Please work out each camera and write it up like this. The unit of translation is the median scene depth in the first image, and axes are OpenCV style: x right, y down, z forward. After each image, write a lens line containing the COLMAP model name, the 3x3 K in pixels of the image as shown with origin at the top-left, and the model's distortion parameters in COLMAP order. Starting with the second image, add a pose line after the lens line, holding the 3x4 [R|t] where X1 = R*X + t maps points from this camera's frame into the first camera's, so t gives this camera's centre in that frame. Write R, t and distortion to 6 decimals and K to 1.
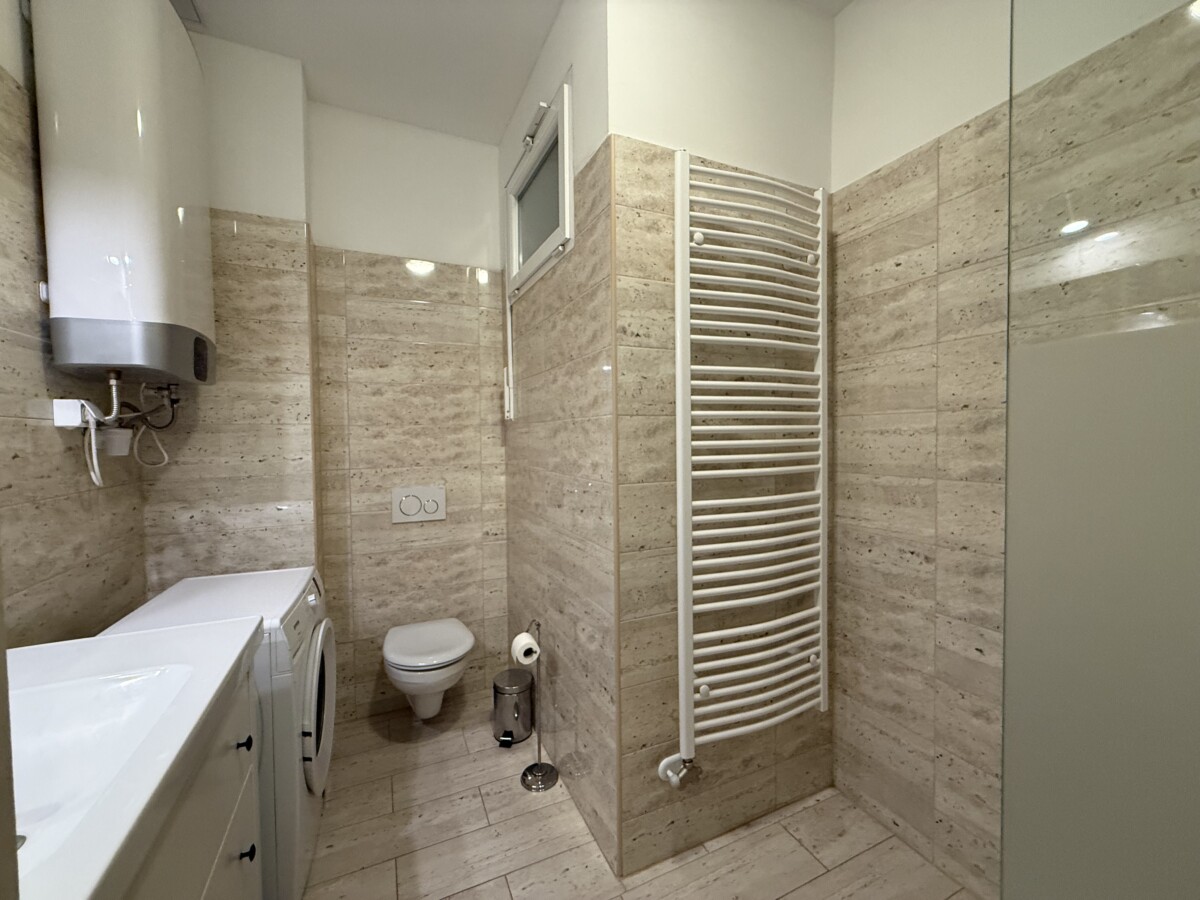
lens RADIAL K [[482.2, 0, 597.9], [0, 482.2, 447.8], [0, 0, 1]] dist [-0.000780, 0.000733]
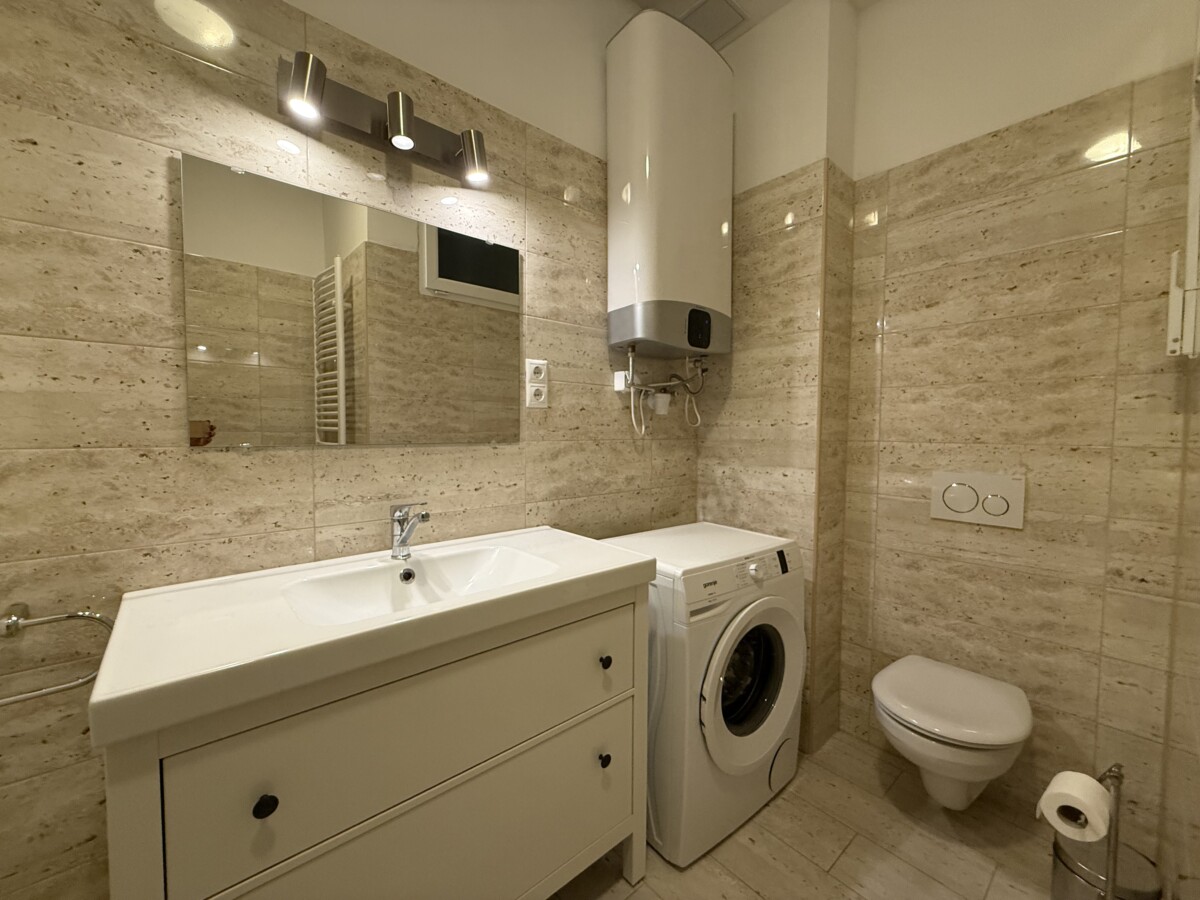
lens RADIAL K [[482.2, 0, 596.2], [0, 482.2, 448.9], [0, 0, 1]] dist [-0.000780, 0.000733]
pose [[0.272048, 0.055014, -0.960710, 0.163351], [-0.034104, 0.998288, 0.047508, 0.040210], [0.961679, 0.019840, 0.273458, 0.359258]]
